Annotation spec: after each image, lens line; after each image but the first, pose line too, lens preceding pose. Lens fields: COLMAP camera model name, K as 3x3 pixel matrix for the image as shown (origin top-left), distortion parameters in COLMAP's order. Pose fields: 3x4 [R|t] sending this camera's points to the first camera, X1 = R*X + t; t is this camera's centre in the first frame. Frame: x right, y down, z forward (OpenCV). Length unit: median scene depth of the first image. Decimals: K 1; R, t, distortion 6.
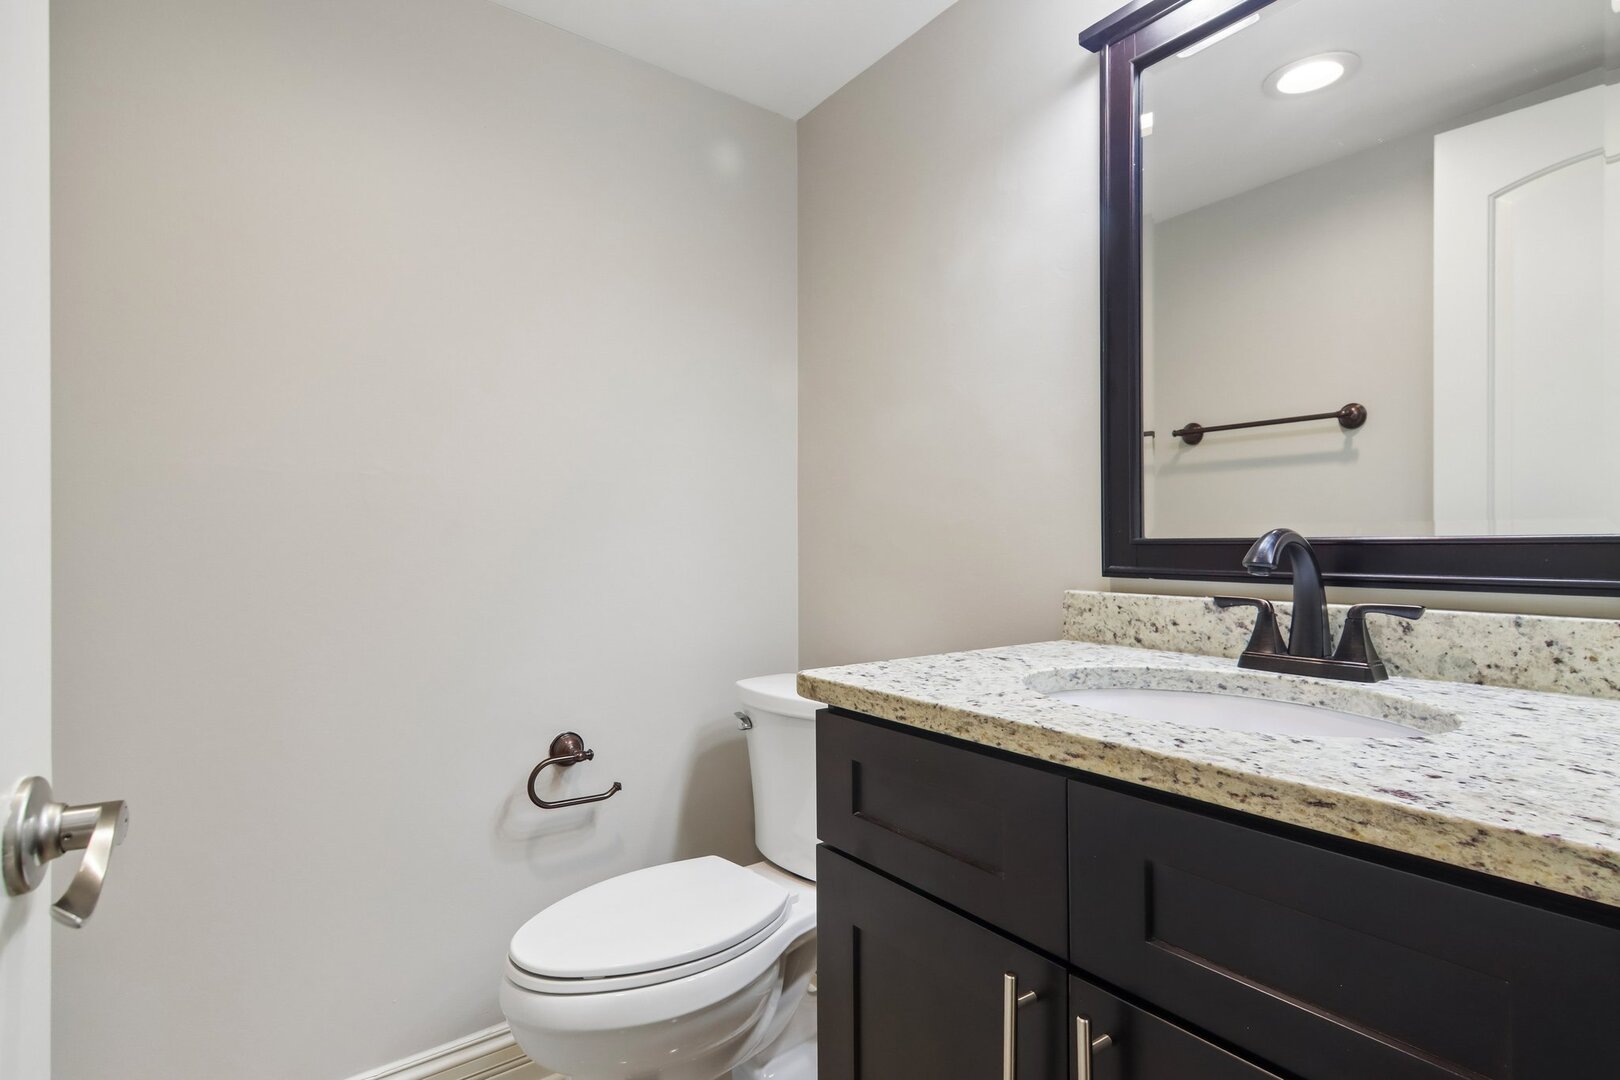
lens RADIAL K [[833.4, 0, 810.1], [0, 833.4, 541.1], [0, 0, 1]] dist [-0.002026, -0.001014]
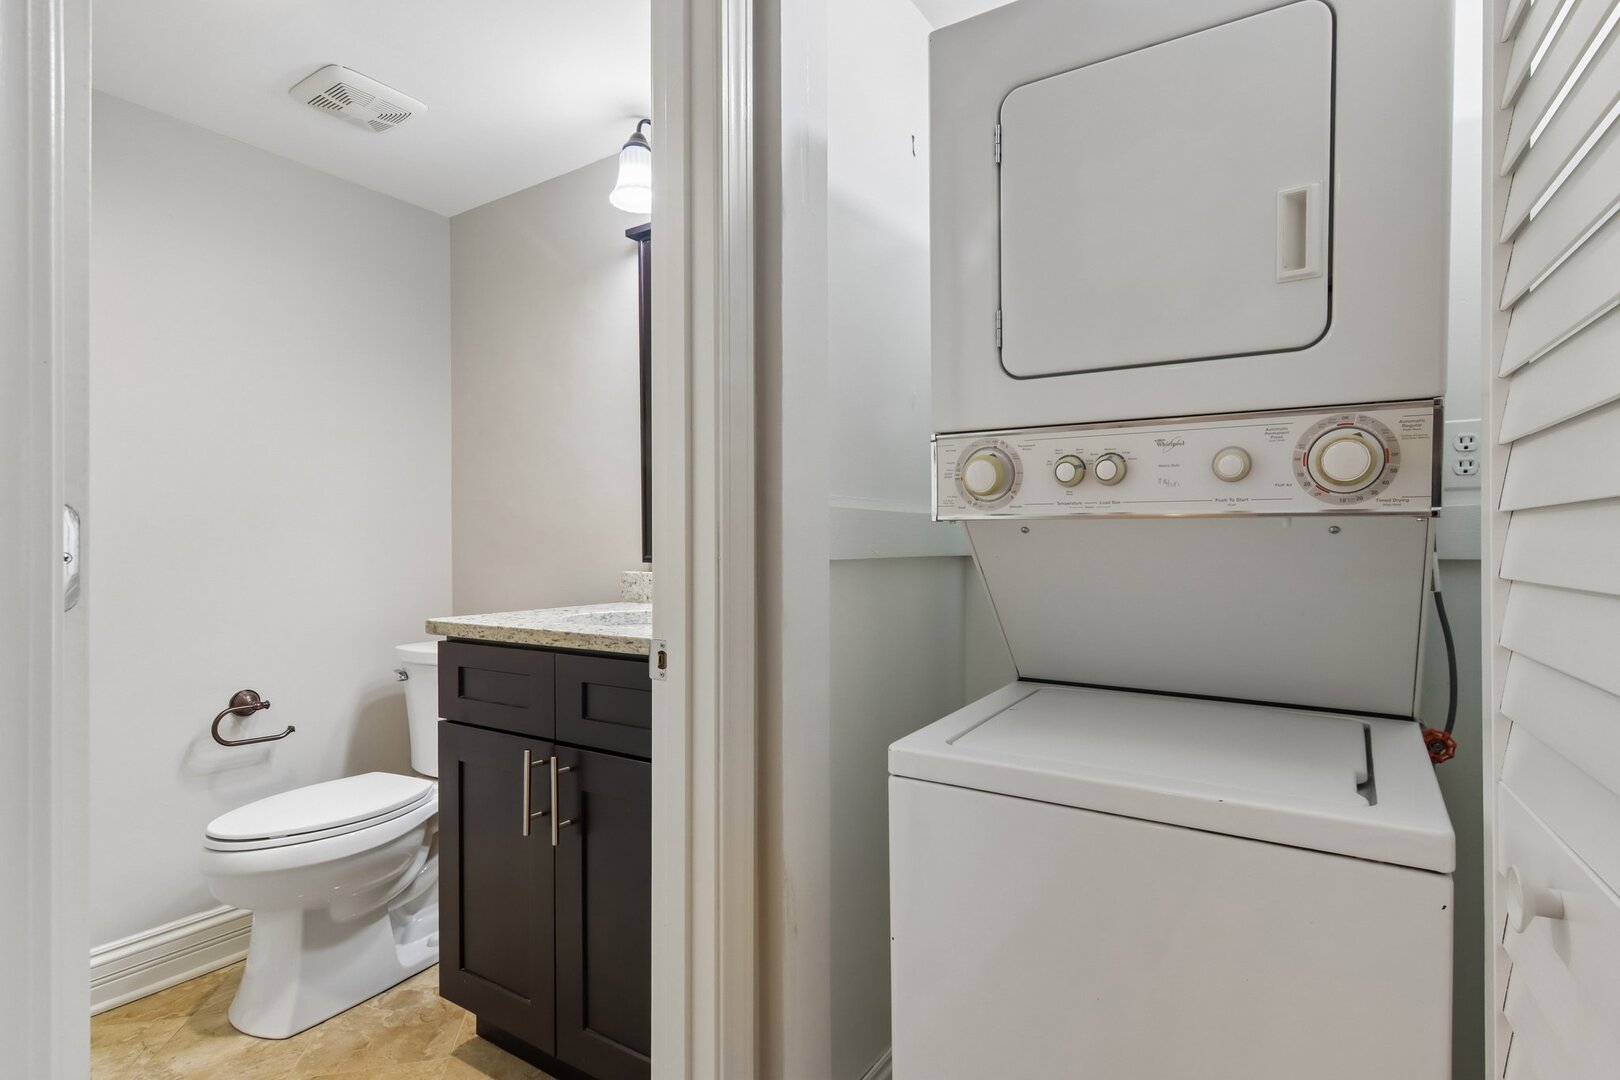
lens RADIAL K [[775.1, 0, 805.5], [0, 775.1, 543.4], [0, 0, 1]] dist [-0.003845, 0.000525]
pose [[0.929725, -0.000440, 0.368254, 0.090667], [-0.000906, 0.999994, 0.003484, 0.000363], [-0.368254, -0.003573, 0.929719, -0.537951]]
